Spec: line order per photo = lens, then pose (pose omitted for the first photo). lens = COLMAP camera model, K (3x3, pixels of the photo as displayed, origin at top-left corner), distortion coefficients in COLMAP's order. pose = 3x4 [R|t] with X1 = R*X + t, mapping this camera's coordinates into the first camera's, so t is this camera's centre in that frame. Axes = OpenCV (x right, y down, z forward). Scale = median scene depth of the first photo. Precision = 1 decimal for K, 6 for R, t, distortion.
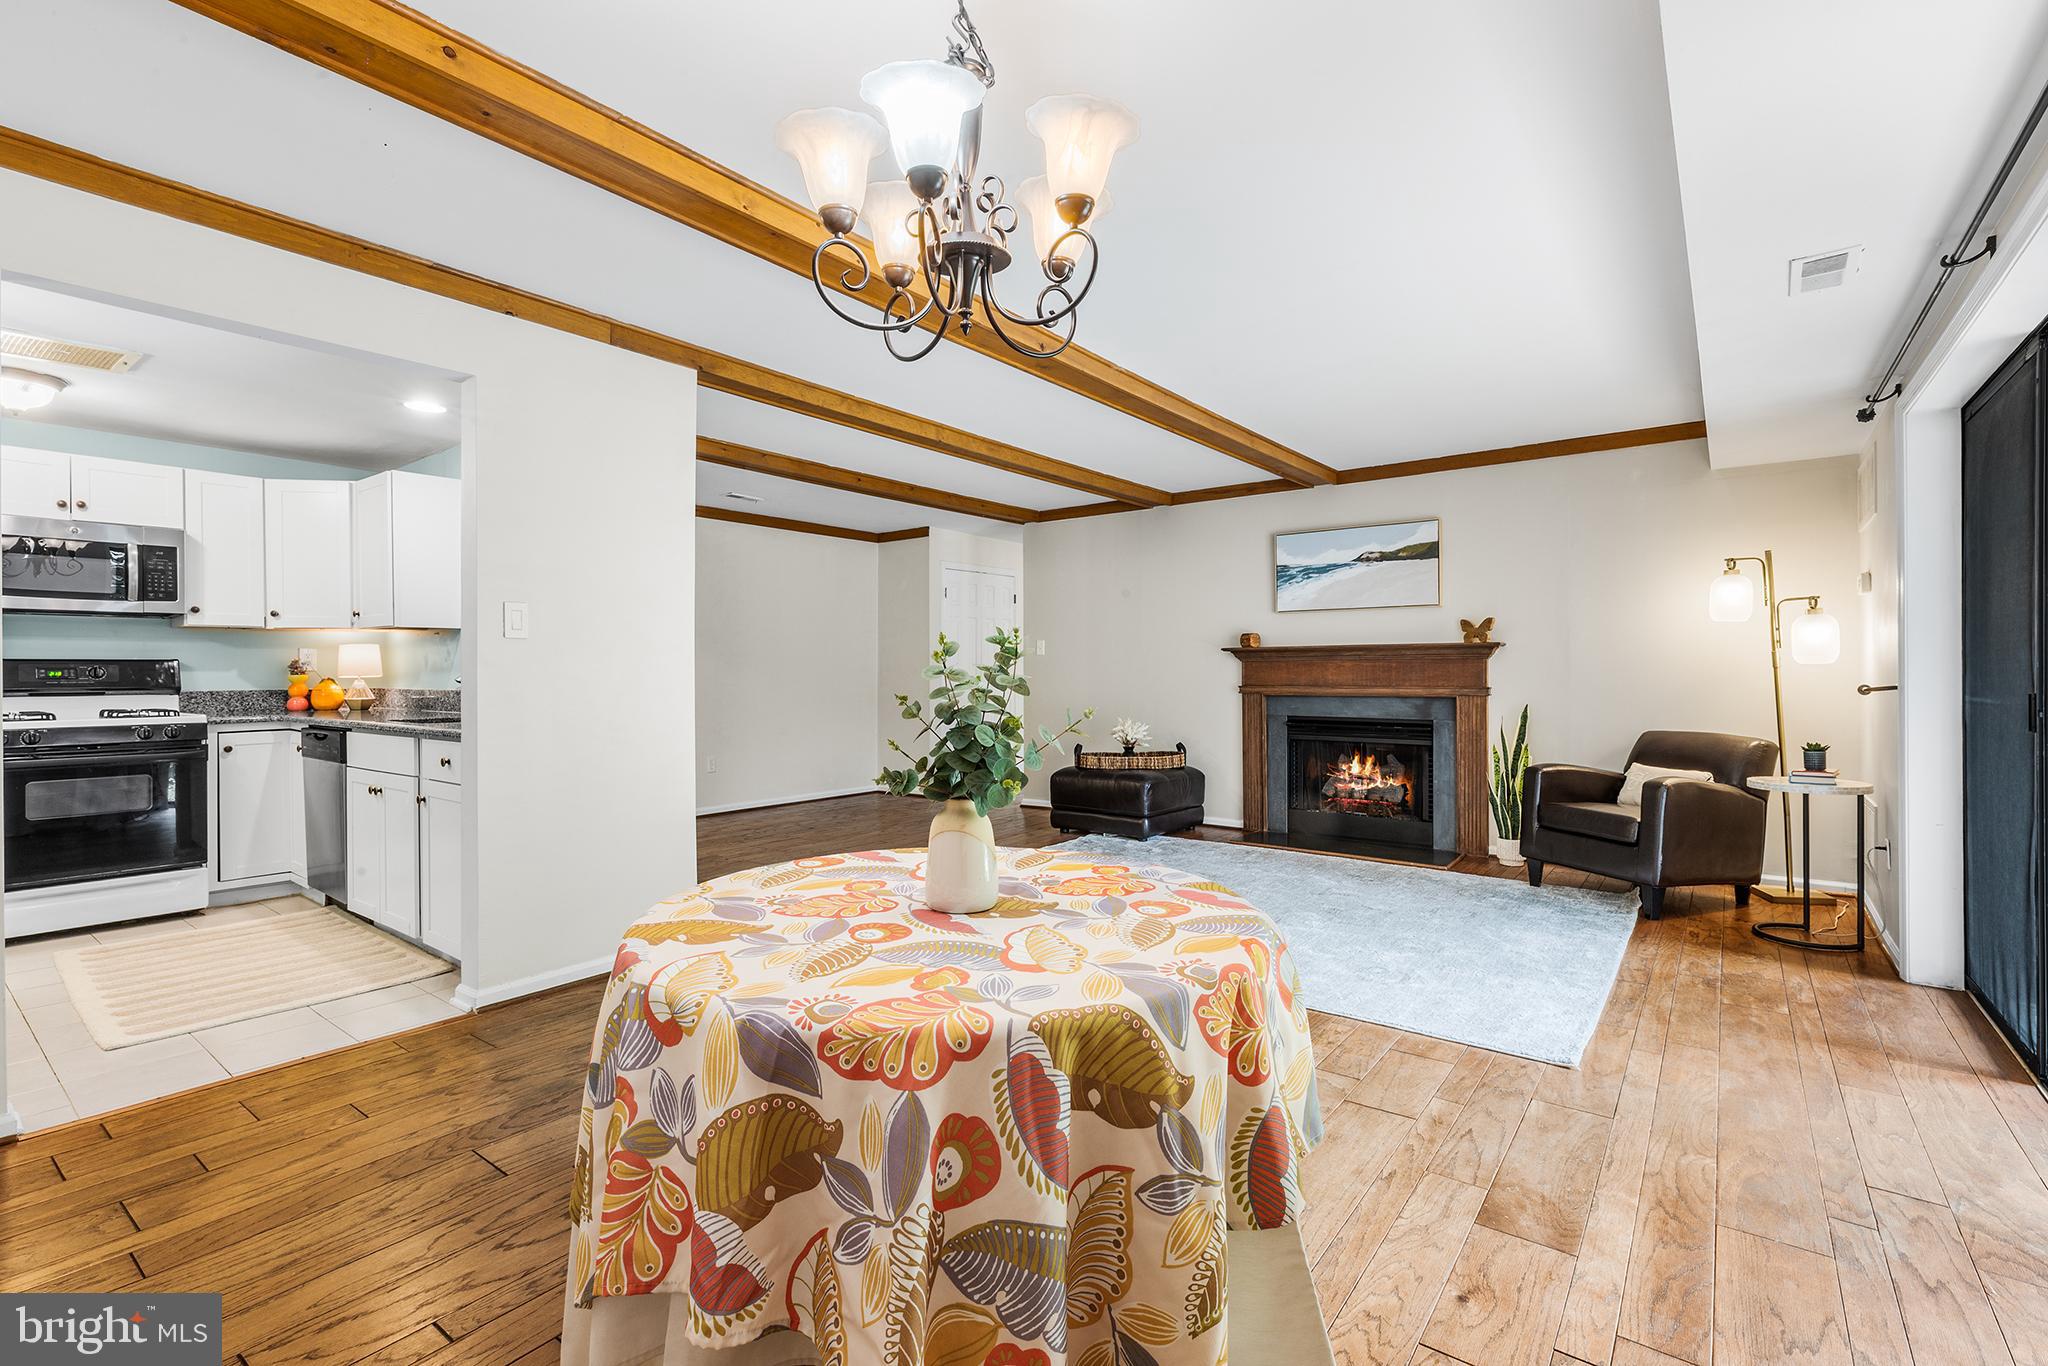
lens RADIAL K [[929.9, 0, 1025.1], [0, 929.9, 678.0], [0, 0, 1]] dist [0.004394, -0.000491]
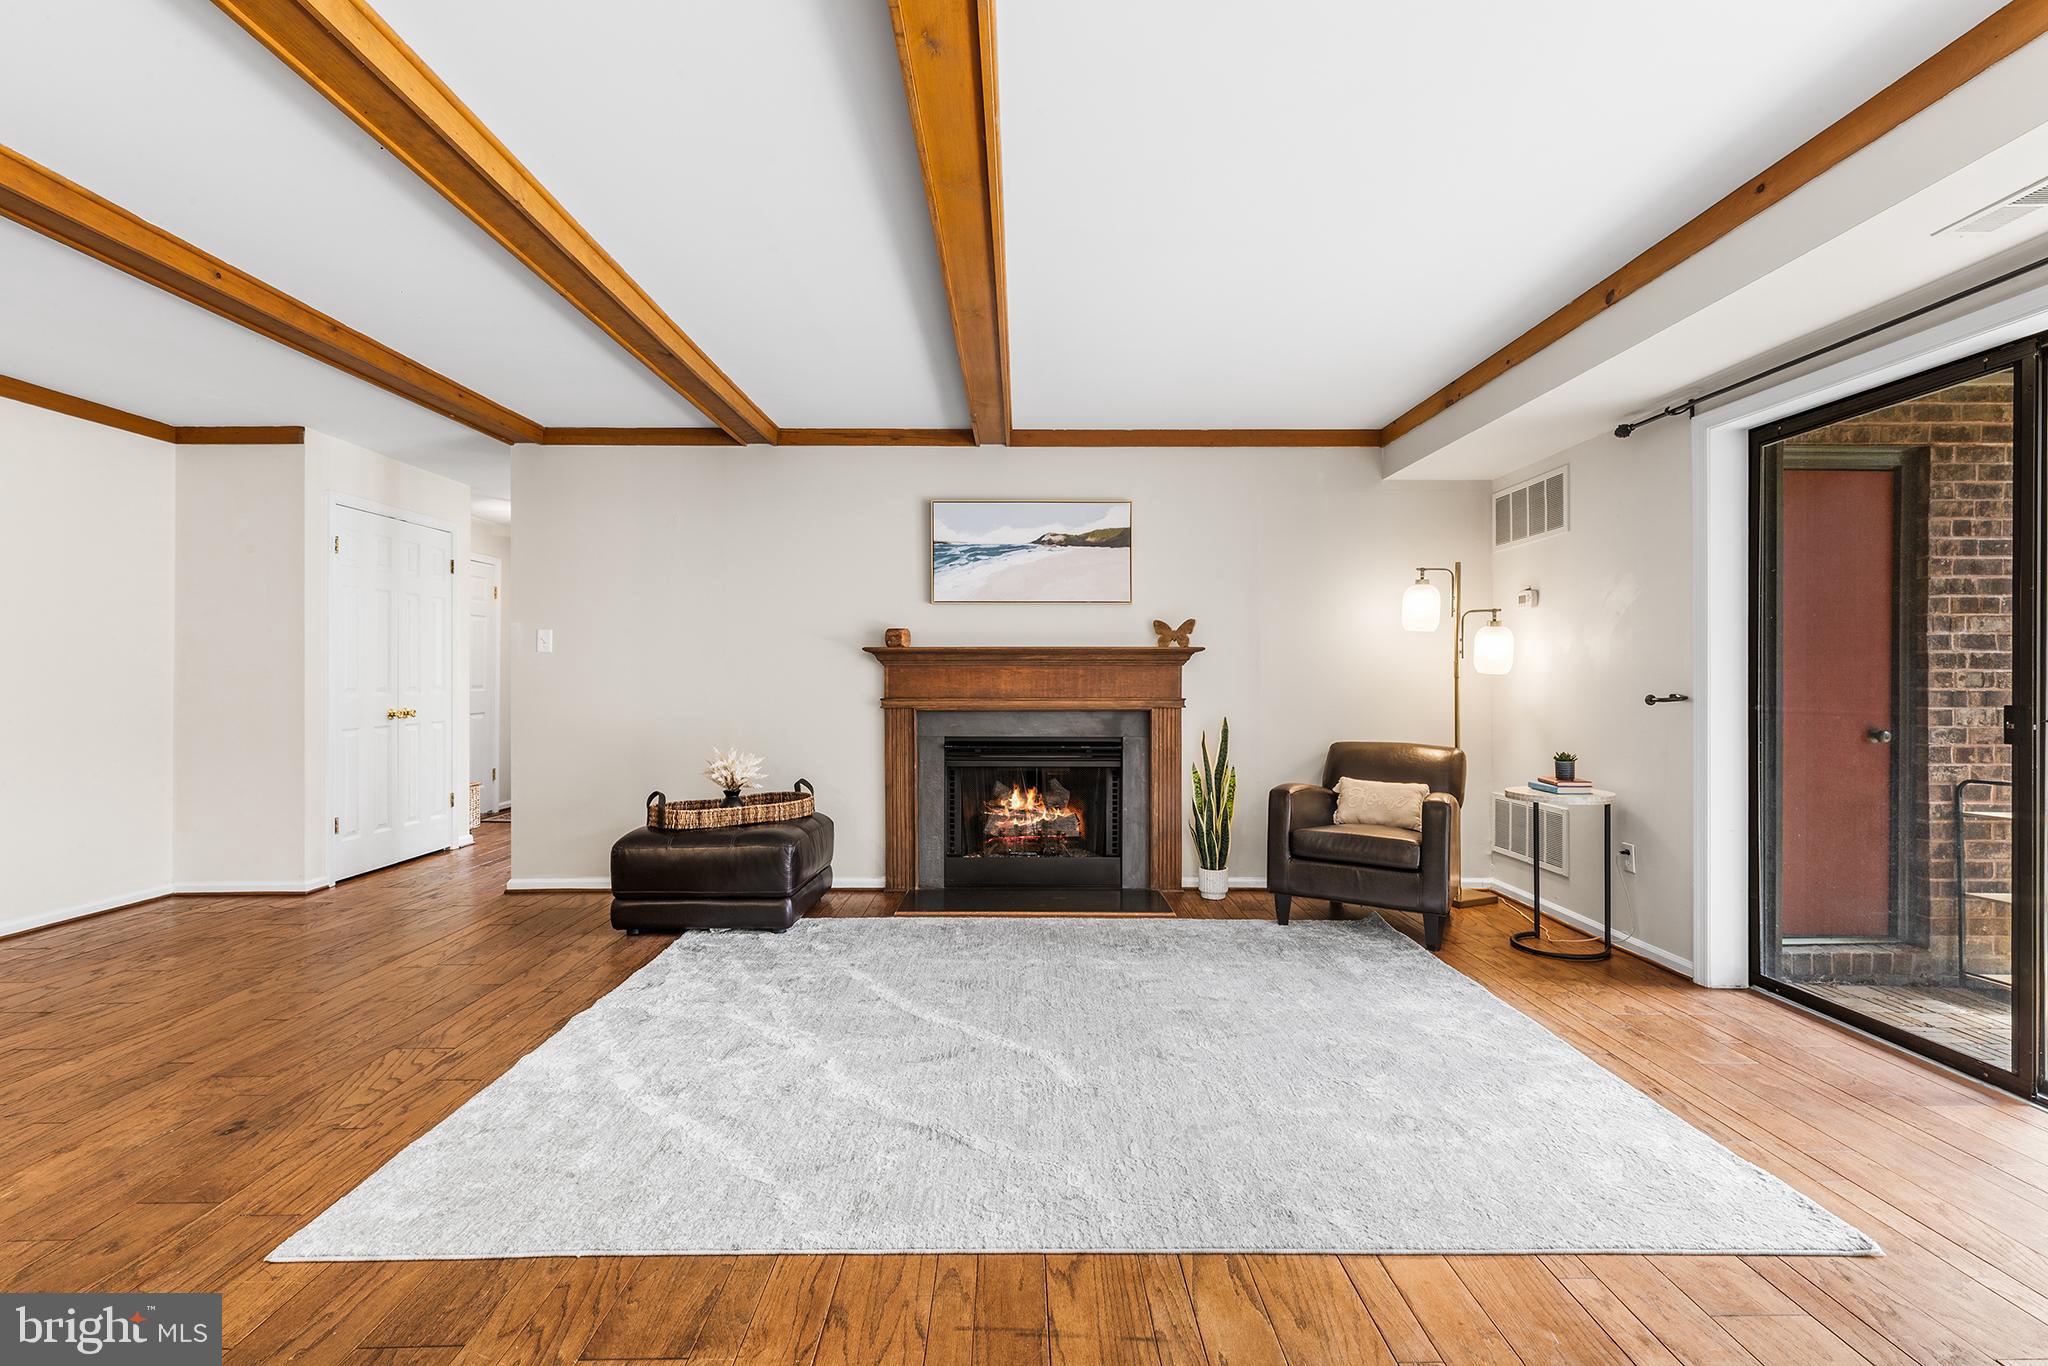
lens RADIAL K [[929.9, 0, 1032.7], [0, 929.9, 679.7], [0, 0, 1]] dist [0.004394, -0.000491]
pose [[0.786555, 0.003461, 0.617511, -0.164918], [0.000970, 0.999976, -0.006840, -0.001673], [-0.617520, 0.005979, 0.786532, 0.414162]]
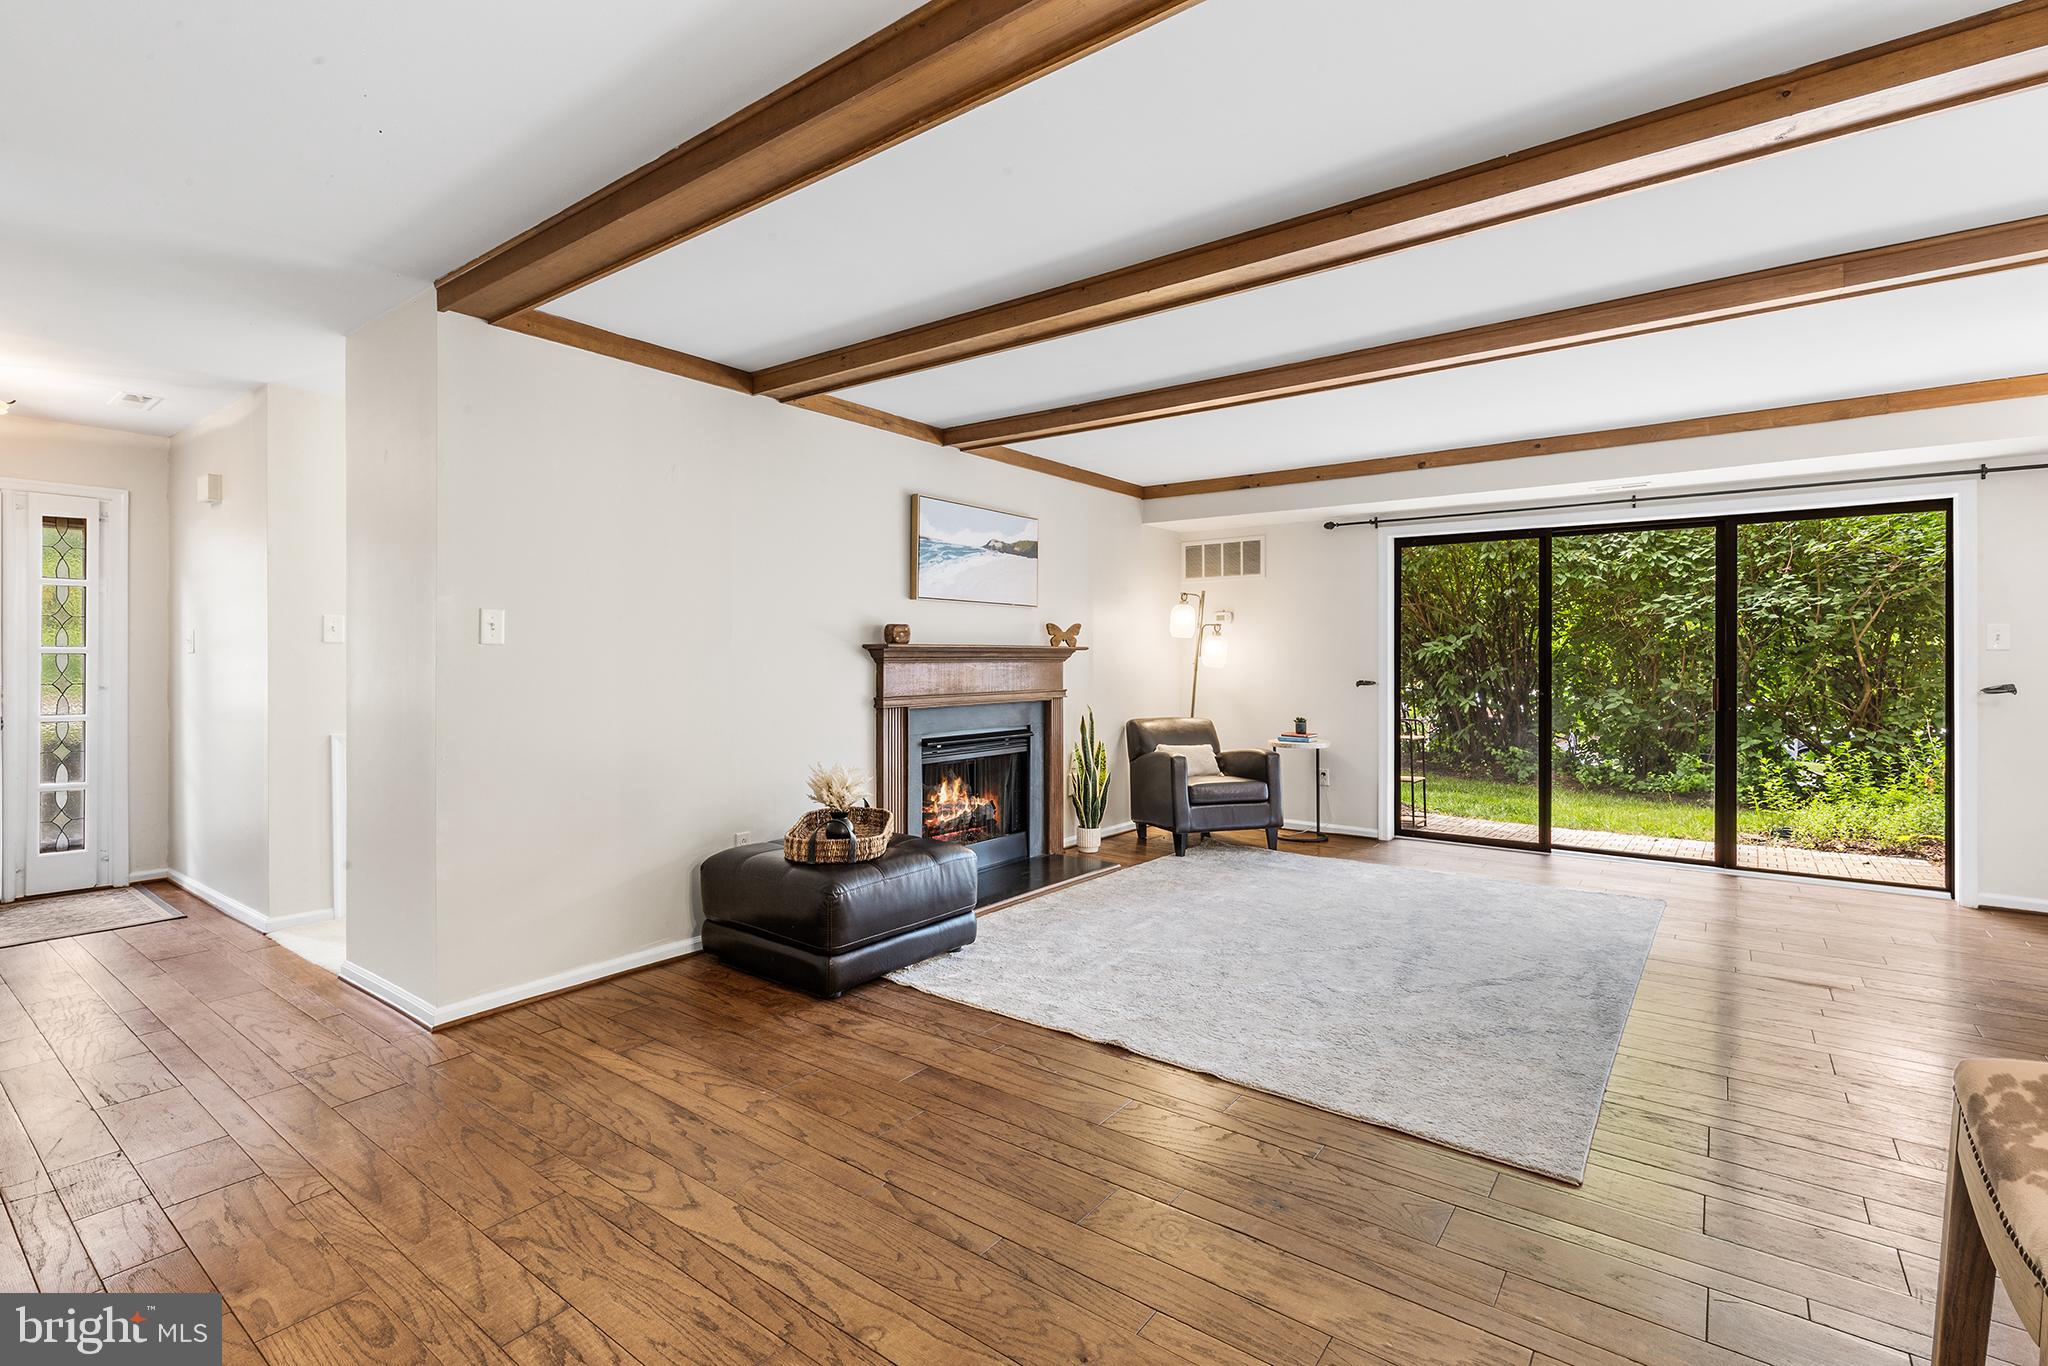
lens RADIAL K [[929.9, 0, 1028.3], [0, 929.9, 664.9], [0, 0, 1]] dist [0.004394, -0.000491]
pose [[-0.005379, -0.004204, 0.999977, -0.575853], [0.005249, 0.999977, 0.004232, -0.022977], [-0.999972, 0.005272, -0.005357, 1.092523]]
